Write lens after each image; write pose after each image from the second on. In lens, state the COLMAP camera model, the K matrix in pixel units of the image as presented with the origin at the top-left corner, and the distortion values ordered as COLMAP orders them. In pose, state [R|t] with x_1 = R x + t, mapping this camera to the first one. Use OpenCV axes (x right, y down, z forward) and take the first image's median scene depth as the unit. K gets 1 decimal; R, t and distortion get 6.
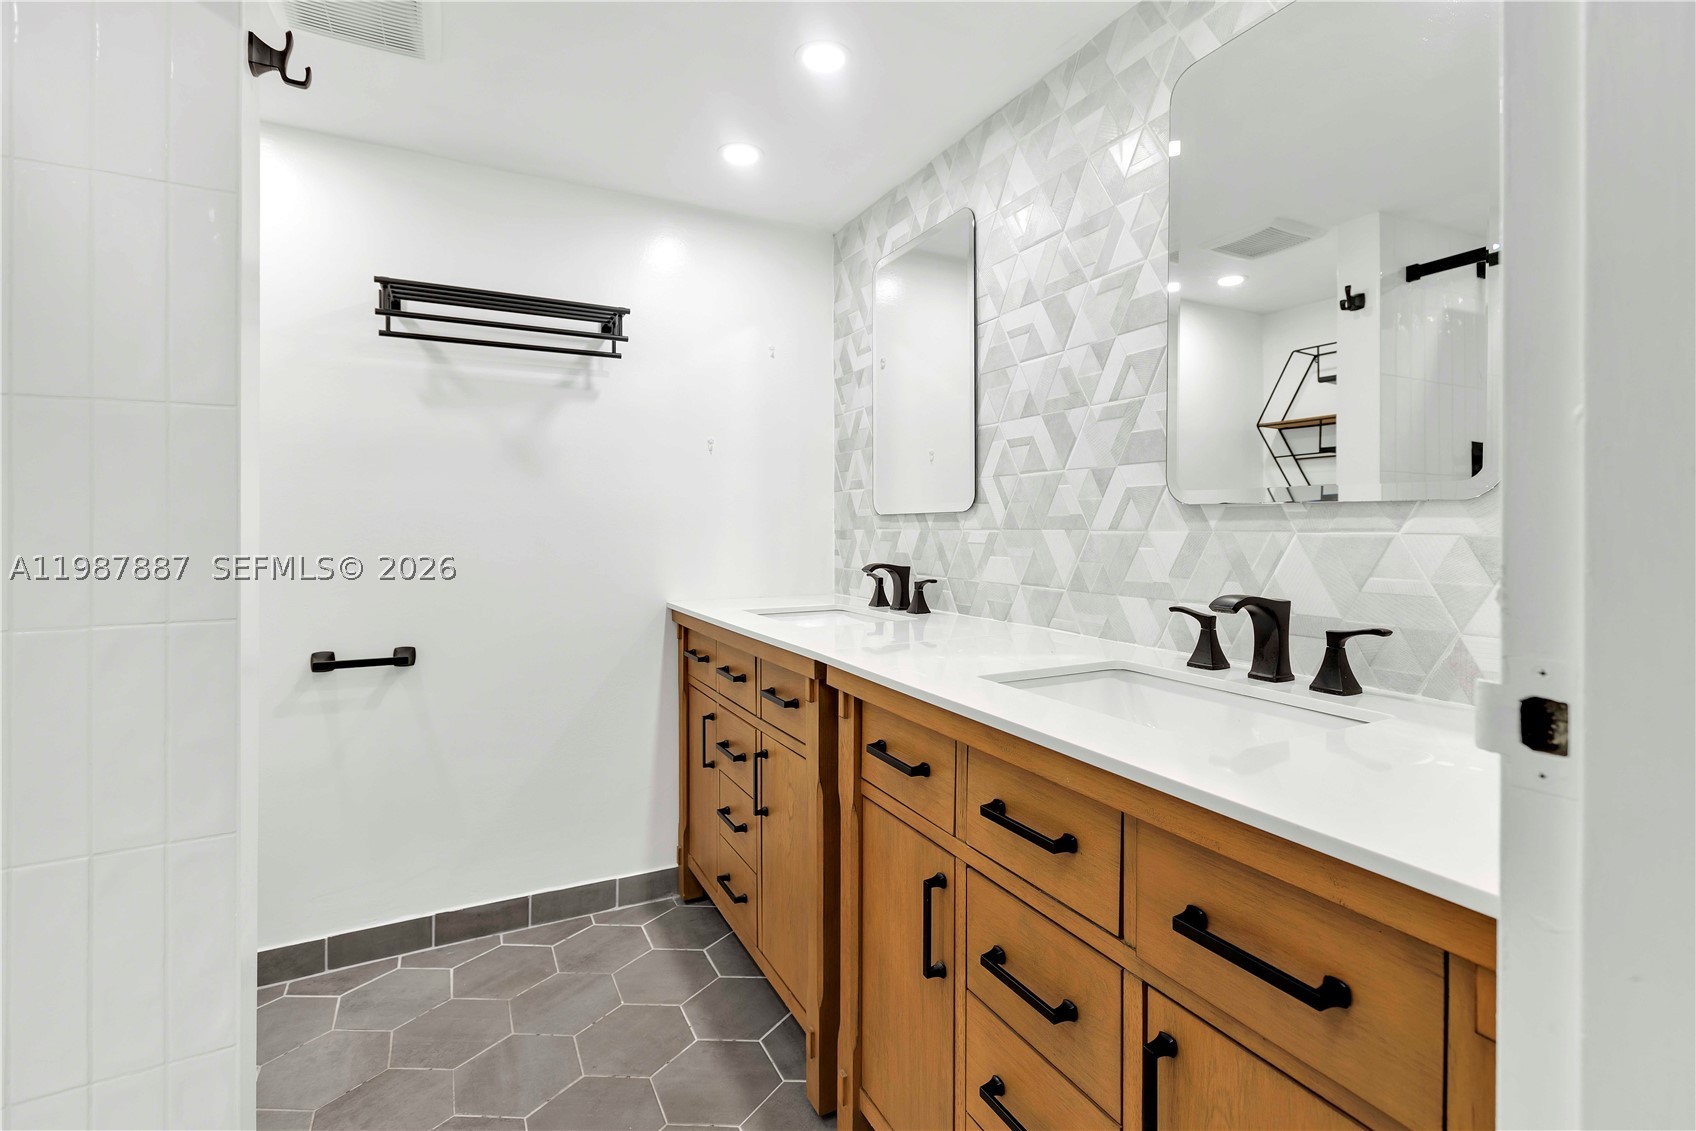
lens RADIAL K [[768.9, 0, 850.8], [0, 768.9, 523.8], [0, 0, 1]] dist [0.000314, -0.000422]
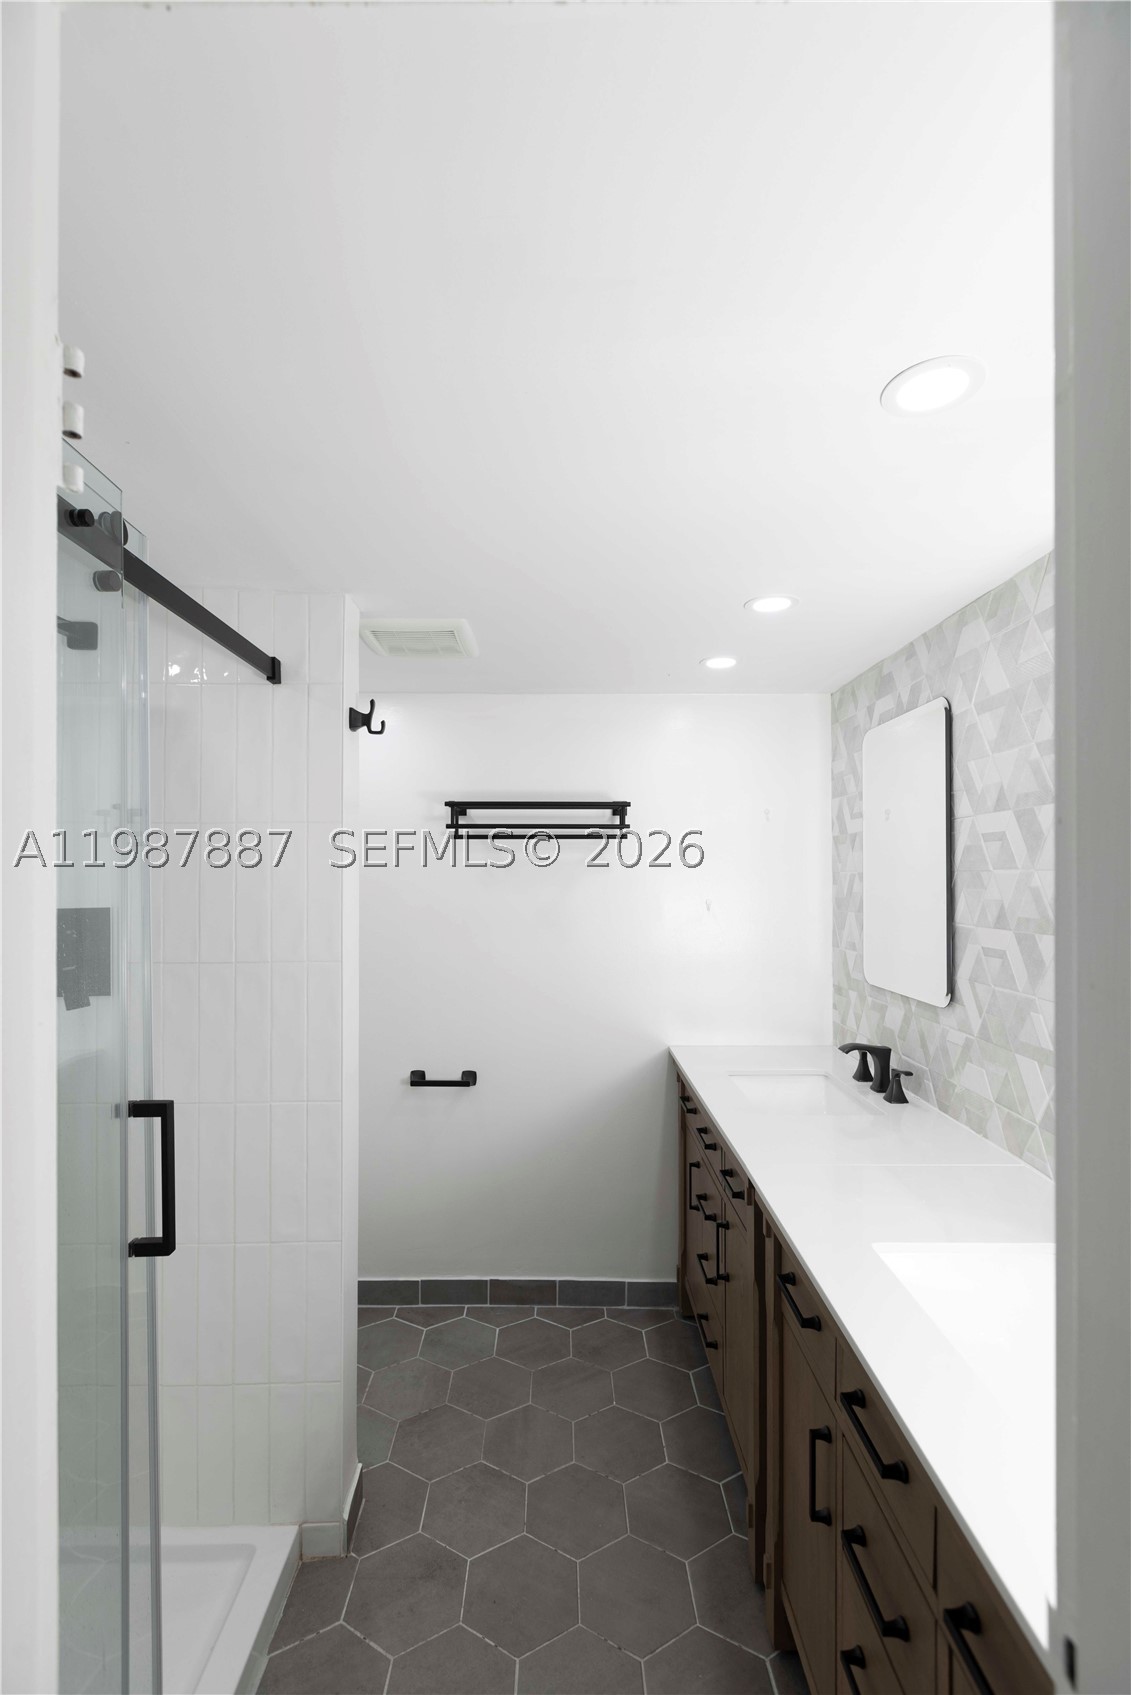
lens RADIAL K [[734.9, 0, 553.0], [0, 734.9, 881.9], [0, 0, 1]] dist [0.003067, -0.000943]
pose [[0.886804, -0.003600, -0.462131, 0.138349], [0.001527, 0.999987, -0.004860, -0.167554], [0.462142, 0.003604, 0.886798, -0.055844]]
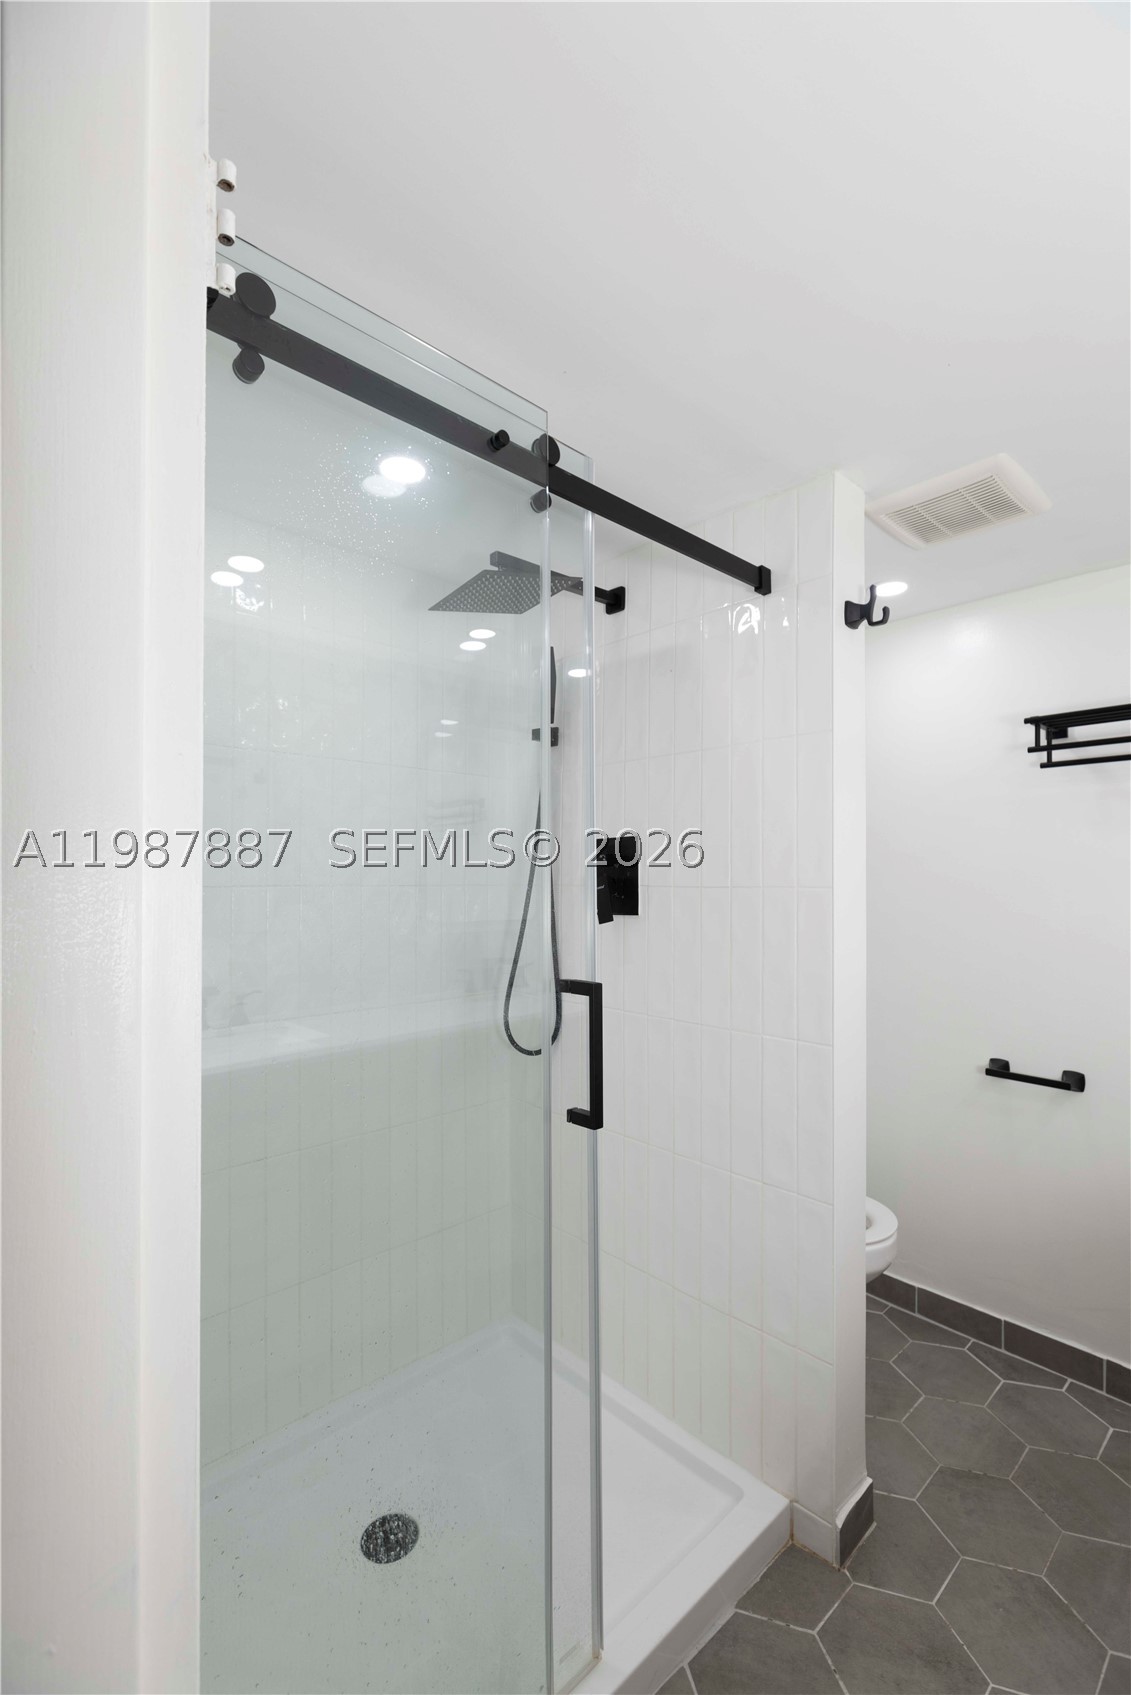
lens RADIAL K [[734.9, 0, 580.0], [0, 734.9, 875.4], [0, 0, 1]] dist [0.003067, -0.000943]
pose [[0.276724, -0.011872, -0.960876, 0.177340], [-0.002817, 0.999909, -0.013165, -0.085979], [0.960945, 0.006350, 0.276666, 0.120730]]
